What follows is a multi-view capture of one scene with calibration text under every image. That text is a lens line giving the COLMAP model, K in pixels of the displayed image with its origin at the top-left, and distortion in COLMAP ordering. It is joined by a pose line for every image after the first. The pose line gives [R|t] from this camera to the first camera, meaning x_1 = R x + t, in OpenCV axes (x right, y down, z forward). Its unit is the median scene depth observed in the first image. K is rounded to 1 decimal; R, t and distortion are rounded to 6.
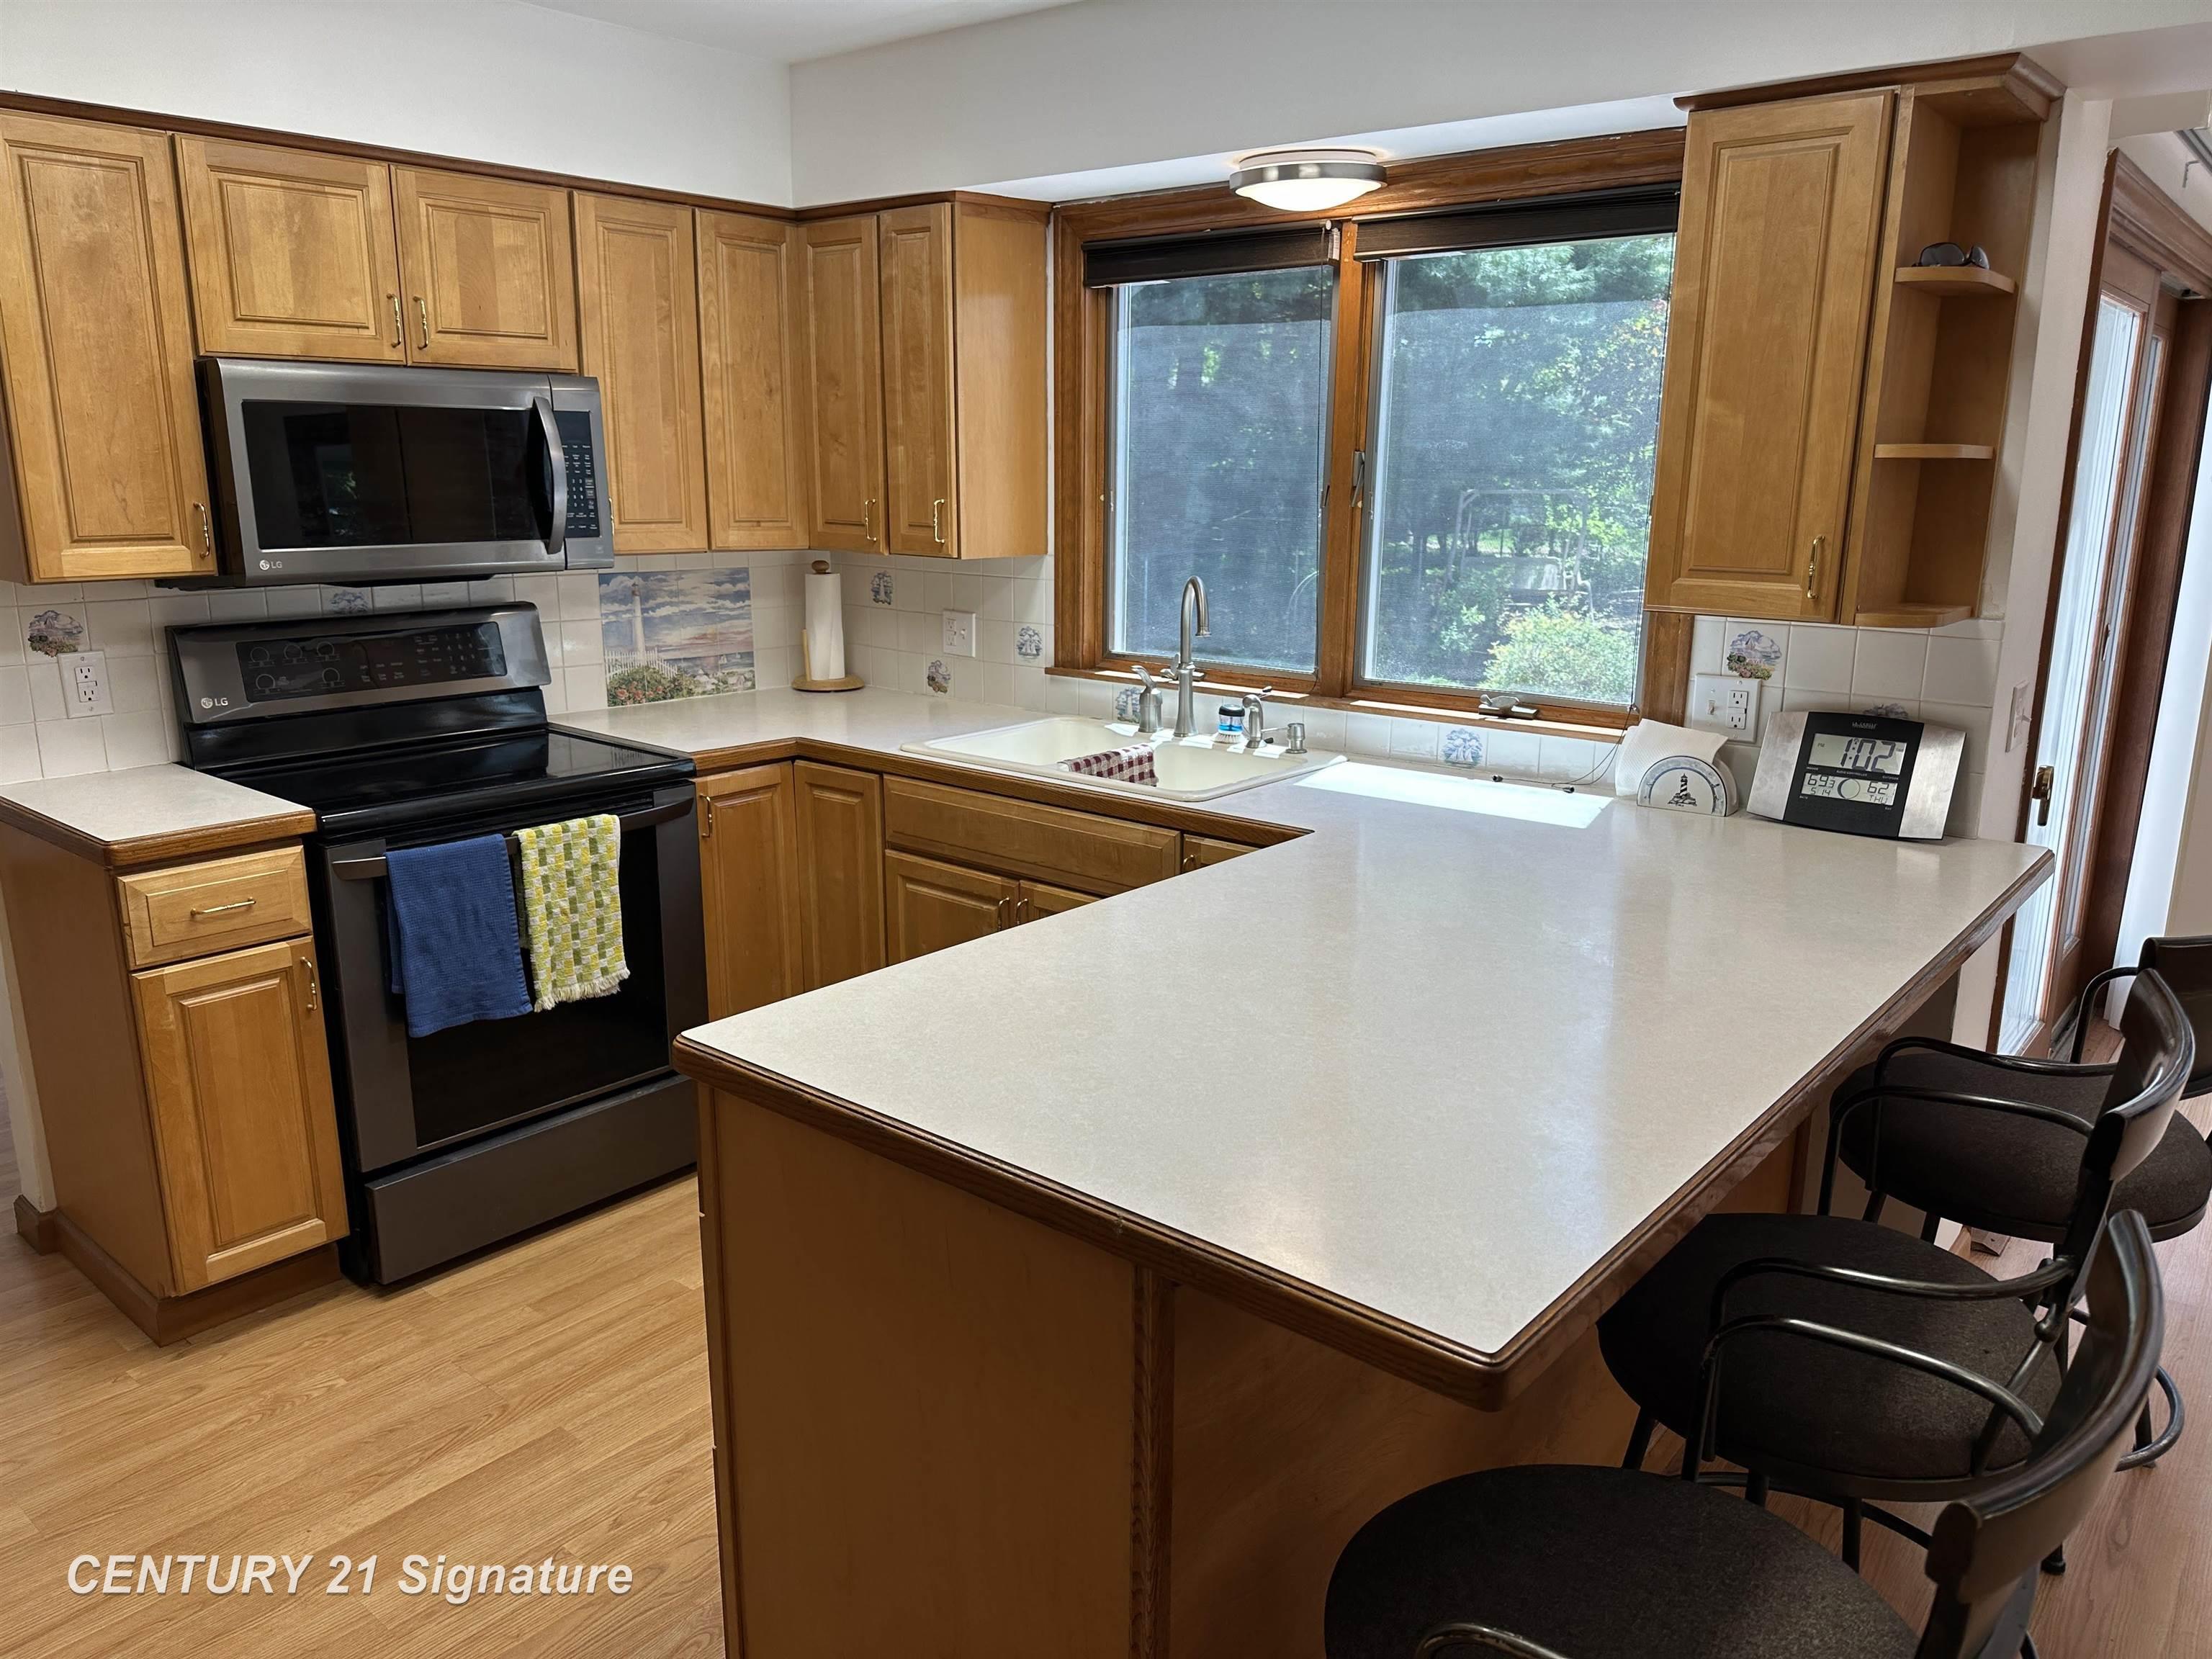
lens RADIAL K [[1539.2, 0, 1095.7], [0, 1539.2, 833.6], [0, 0, 1]] dist [0.070110, -0.094515]
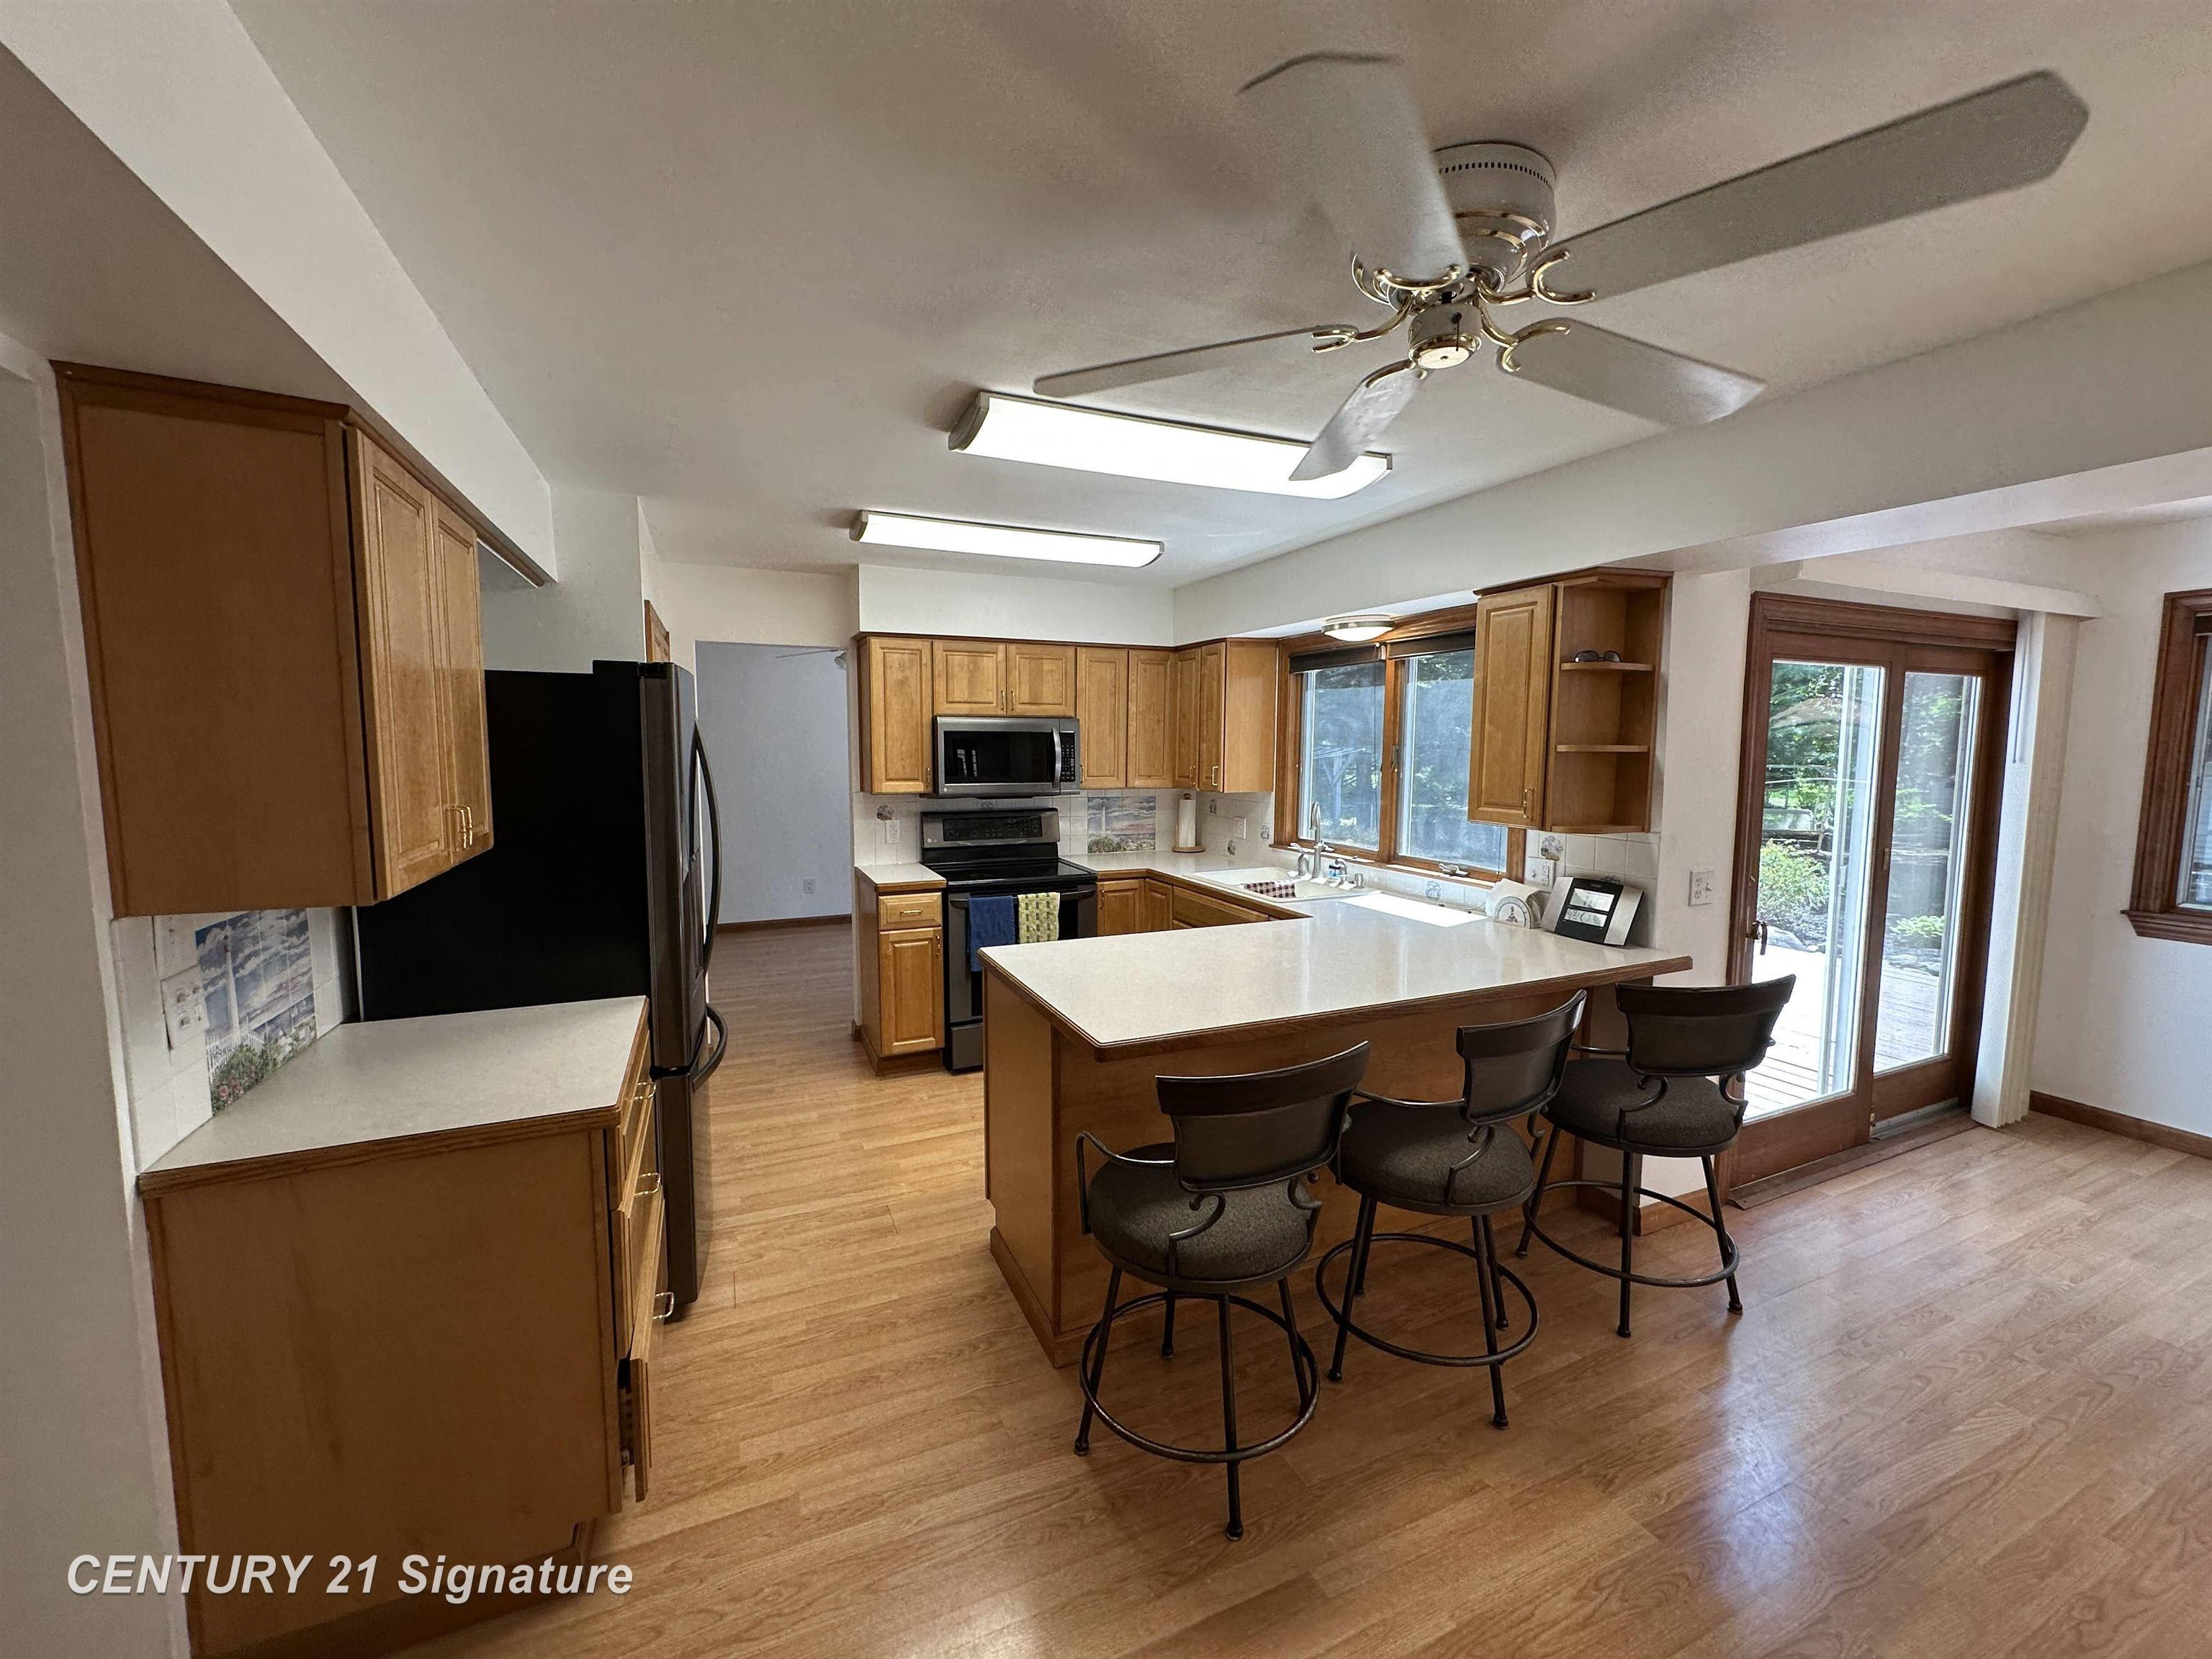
lens RADIAL K [[874.6, 0, 1106.0], [0, 874.6, 829.5], [0, 0, 1]] dist [0.000099, -0.000022]
pose [[0.897520, 0.038449, -0.439295, 0.355301], [-0.099770, 0.988065, -0.117360, 0.043077], [0.429540, 0.149161, 0.890644, -0.207997]]
